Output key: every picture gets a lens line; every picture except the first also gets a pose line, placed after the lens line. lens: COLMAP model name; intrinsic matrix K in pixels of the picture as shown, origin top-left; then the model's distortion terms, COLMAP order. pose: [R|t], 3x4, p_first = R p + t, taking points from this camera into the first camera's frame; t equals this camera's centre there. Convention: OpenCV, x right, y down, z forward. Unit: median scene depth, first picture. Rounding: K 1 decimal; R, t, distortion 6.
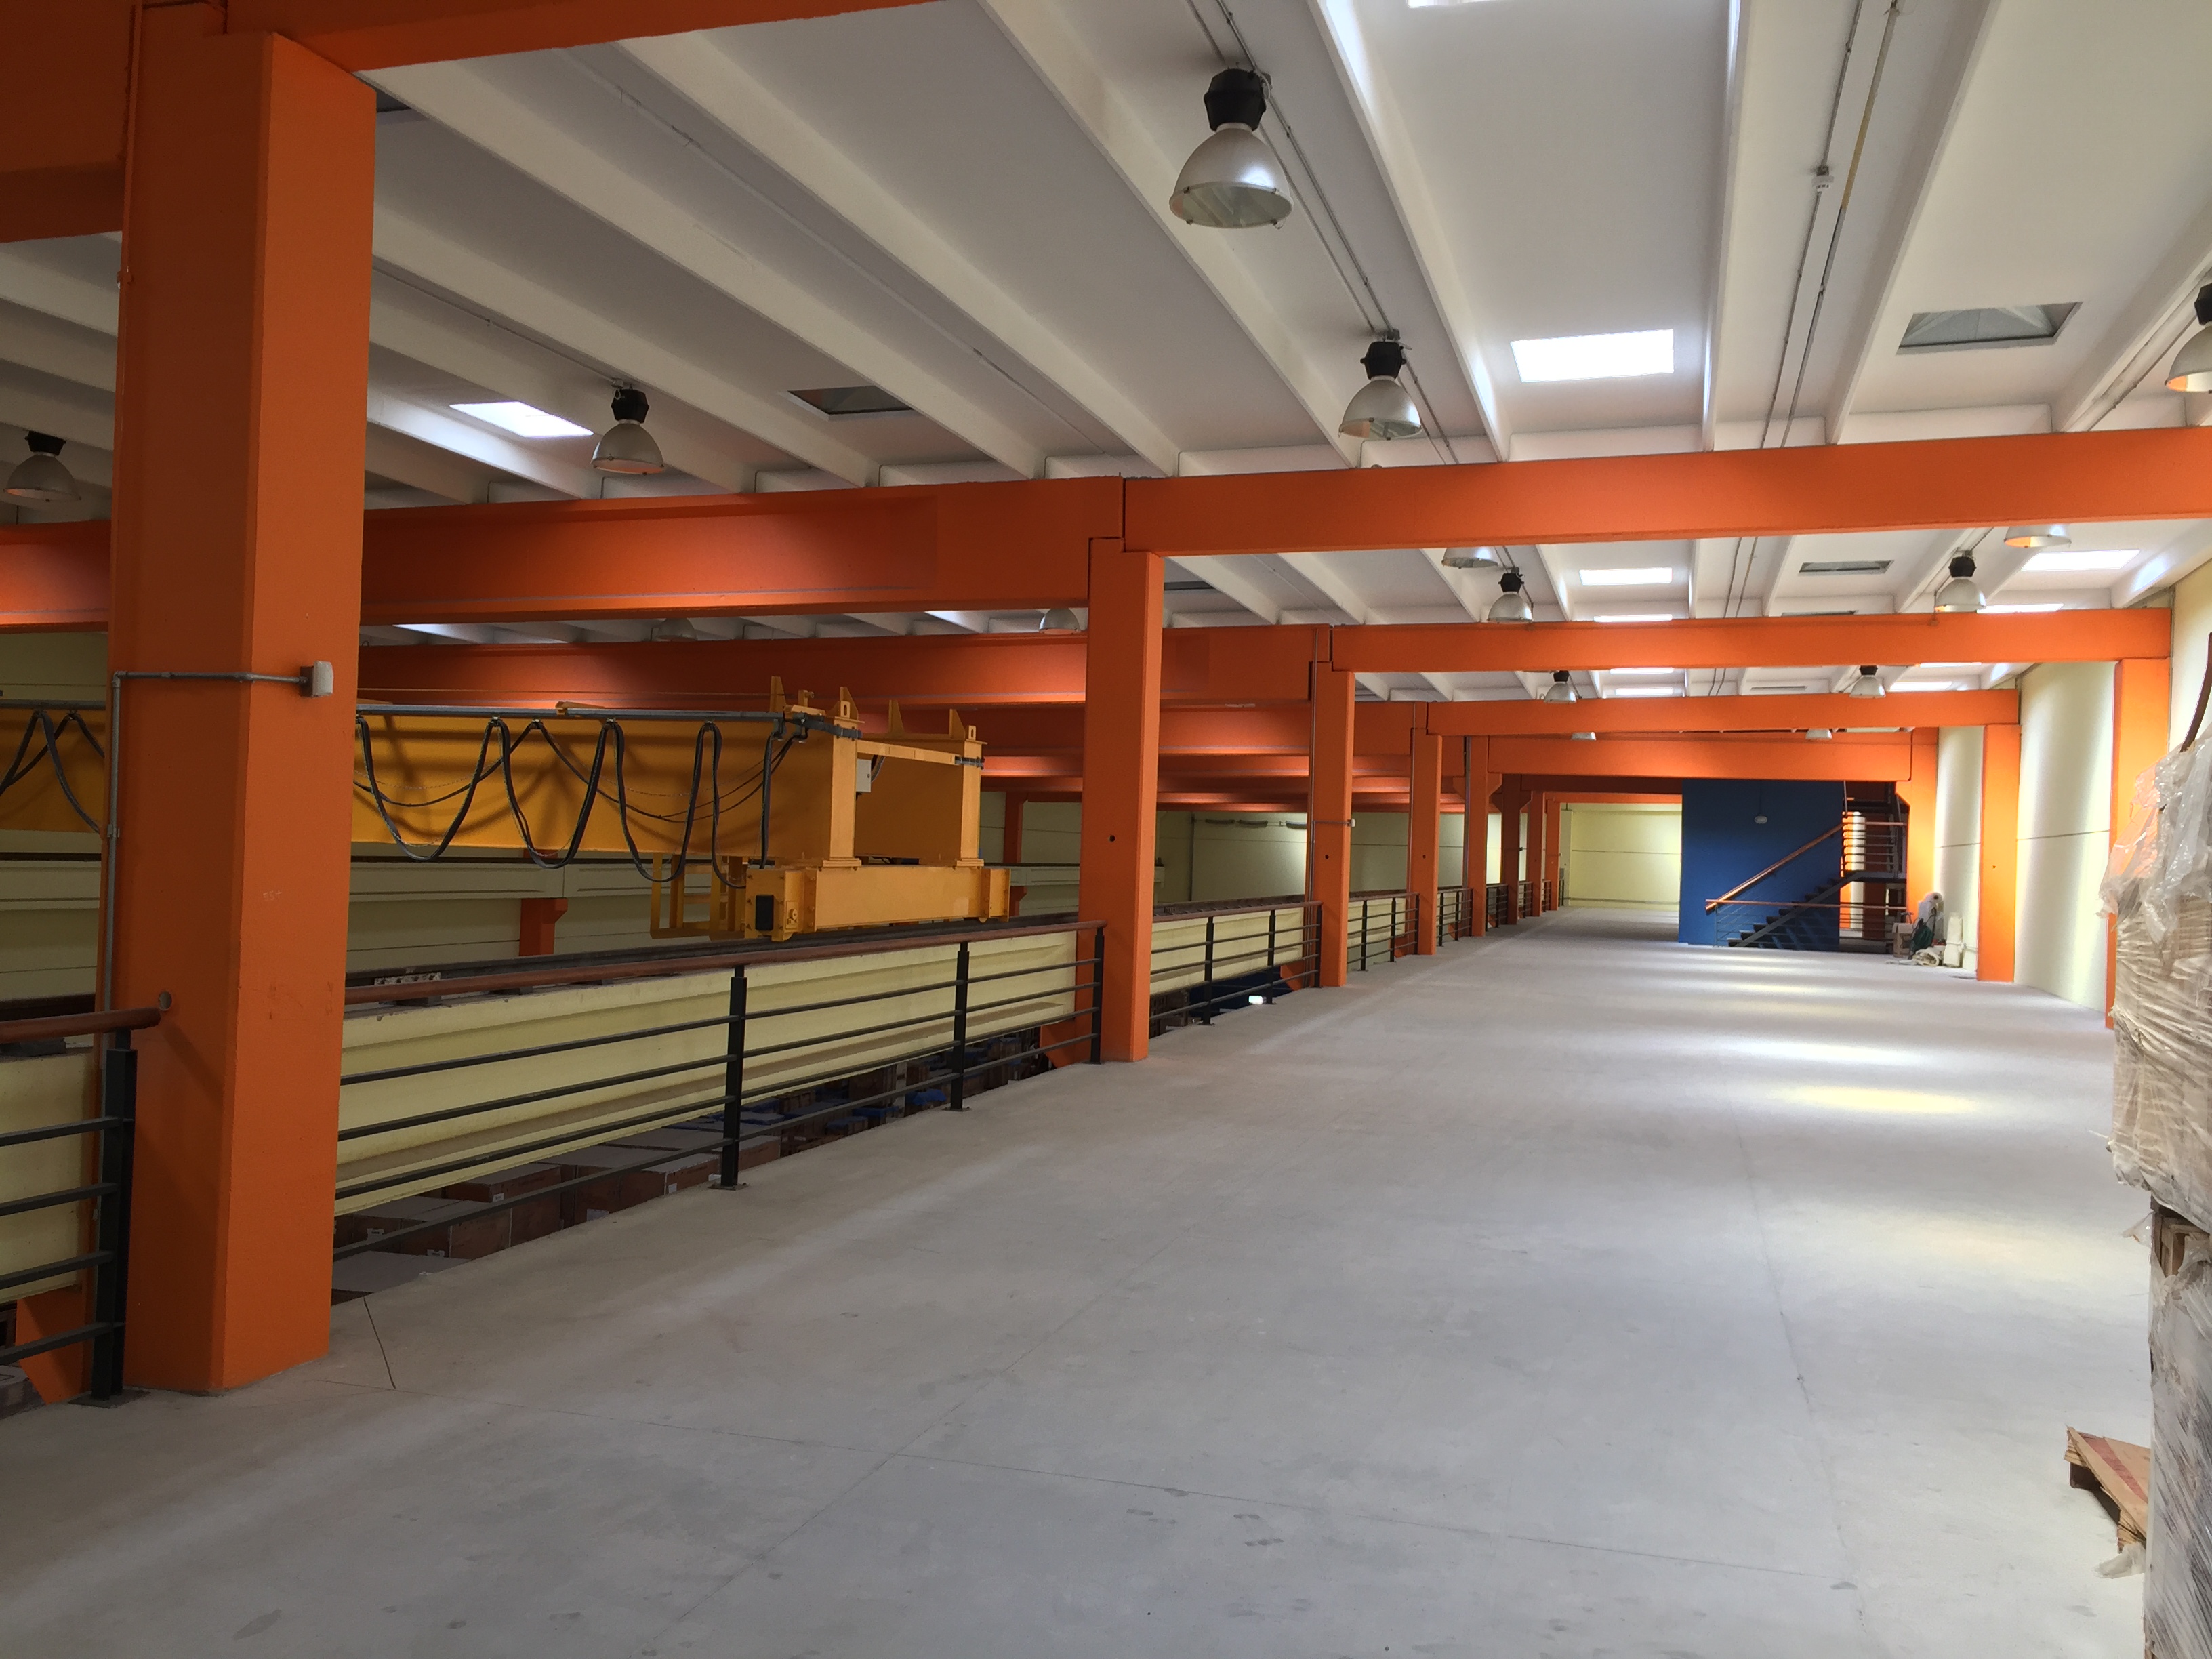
lens RADIAL K [[1885.2, 0, 1103.9], [0, 1885.2, 825.4], [0, 0, 1]] dist [0.075418, -0.102873]
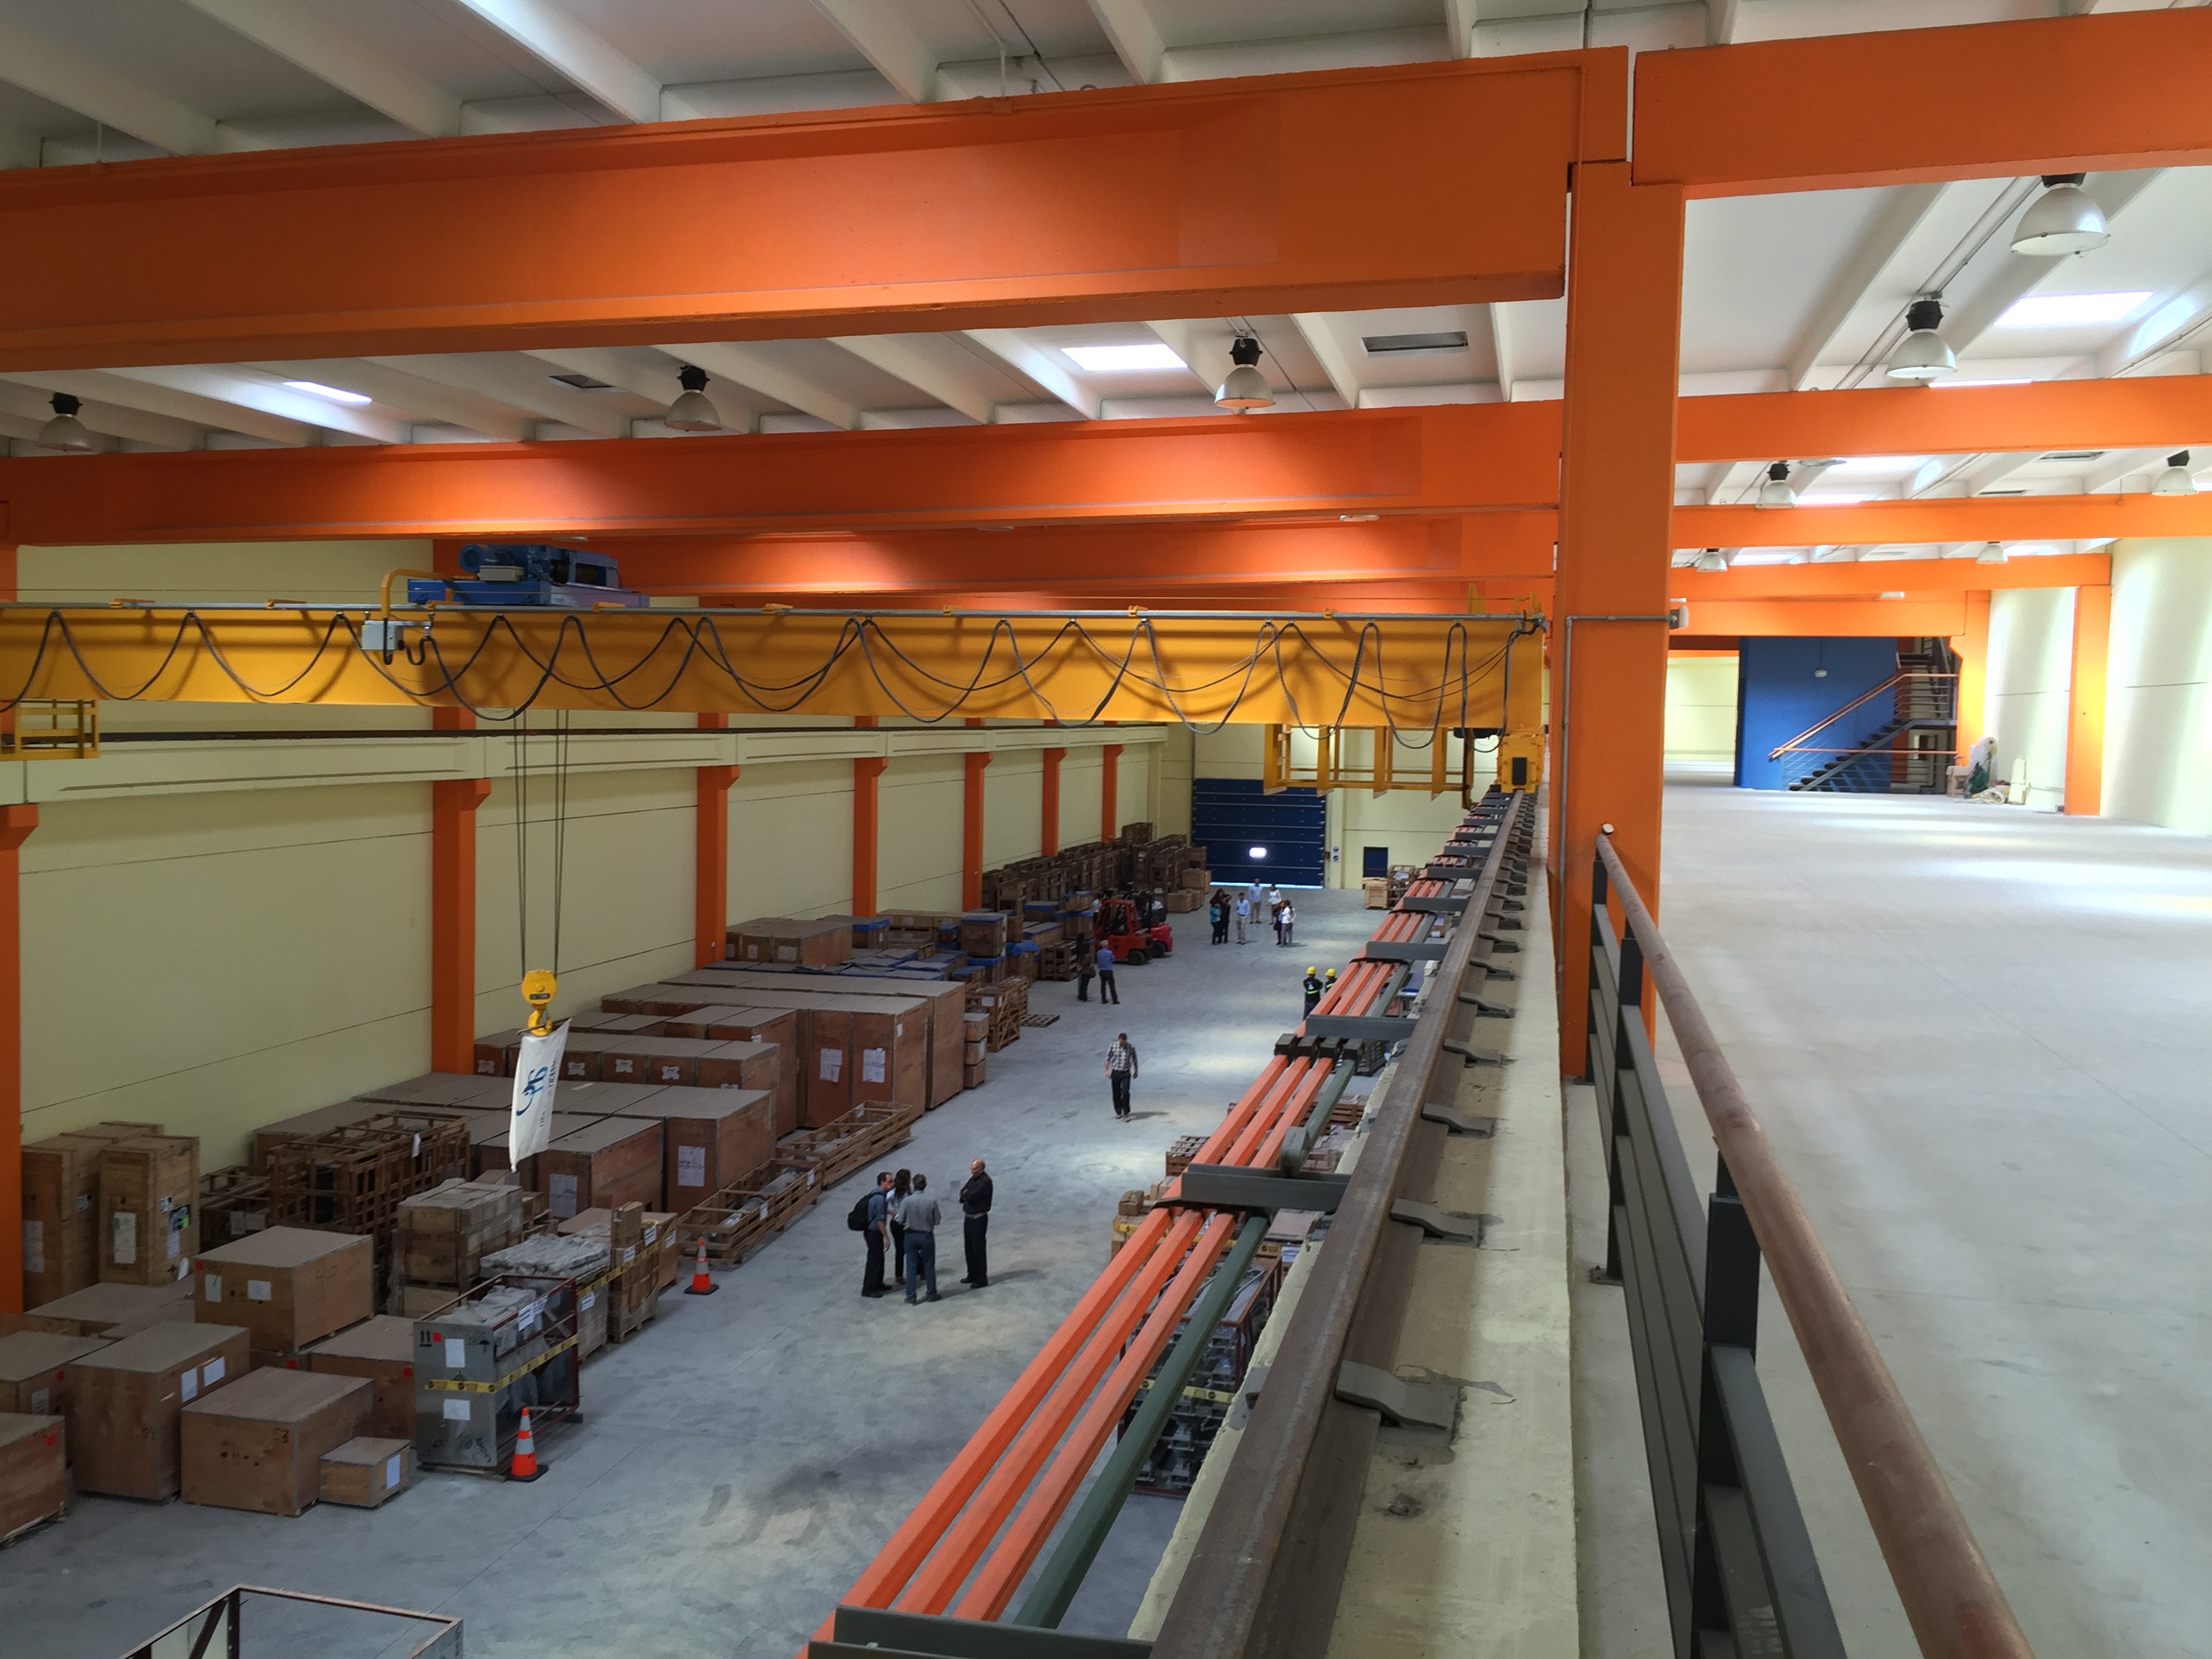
lens RADIAL K [[1885.2, 0, 1102.4], [0, 1885.2, 836.2], [0, 0, 1]] dist [0.075418, -0.102873]
pose [[0.998355, -0.019828, 0.053796, -0.132450], [0.015466, 0.996649, 0.080316, -0.004302], [-0.055208, -0.079352, 0.995317, -0.068146]]
